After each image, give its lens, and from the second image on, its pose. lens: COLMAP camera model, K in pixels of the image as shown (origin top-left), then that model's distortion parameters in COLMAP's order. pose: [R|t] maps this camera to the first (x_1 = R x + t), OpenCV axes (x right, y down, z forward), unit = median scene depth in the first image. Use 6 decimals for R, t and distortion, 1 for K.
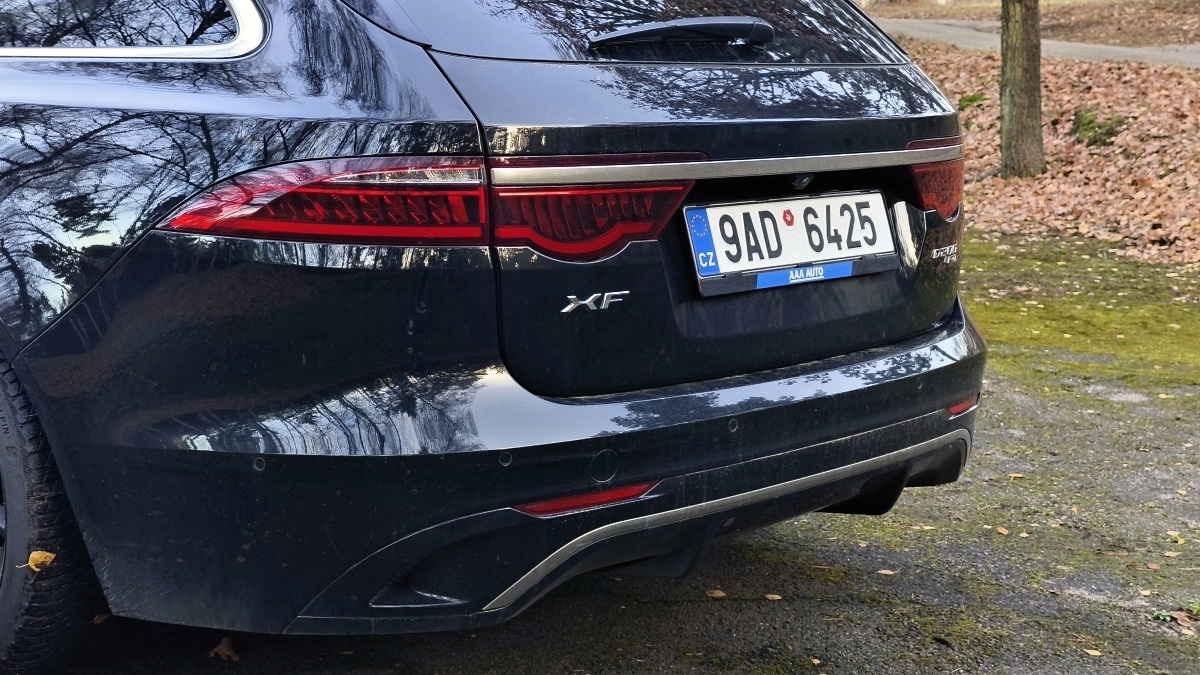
lens RADIAL K [[1744.9, 0, 598.1], [0, 1744.9, 298.3], [0, 0, 1]] dist [0.055056, -0.049221]
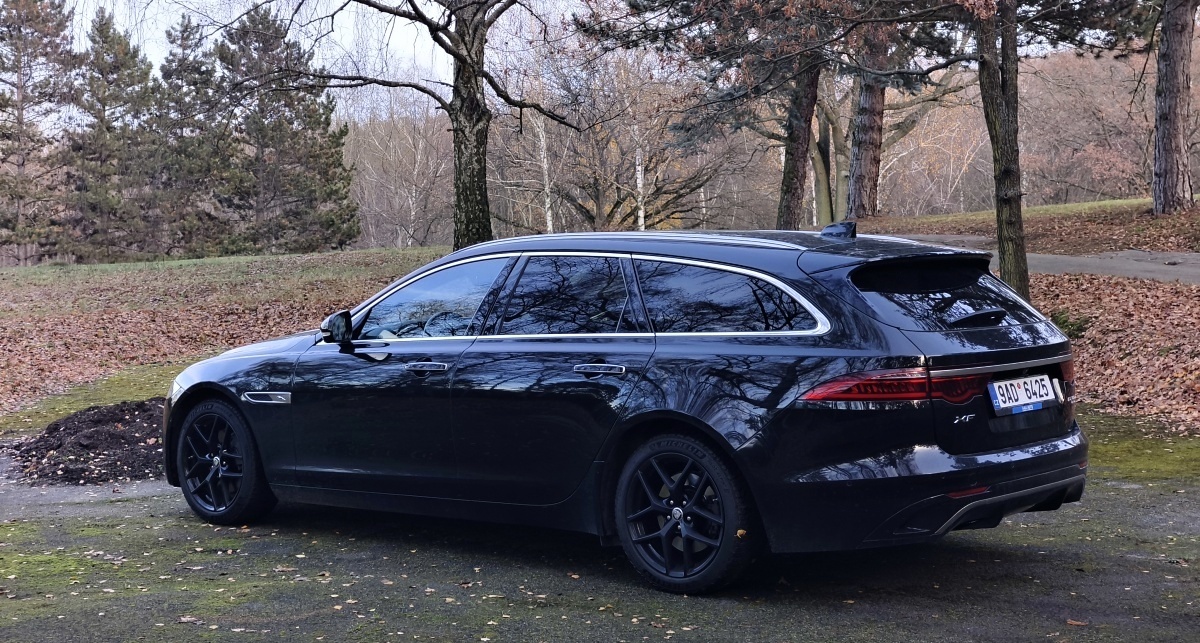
lens RADIAL K [[1730.9, 0, 600.0], [0, 1730.9, 321.5], [0, 0, 1]] dist [0.058013, -0.071367]
pose [[0.998156, -0.044853, 0.040897, -0.280491], [0.048781, 0.993717, -0.100736, 0.040031], [-0.036122, 0.102545, 0.994072, -0.700328]]
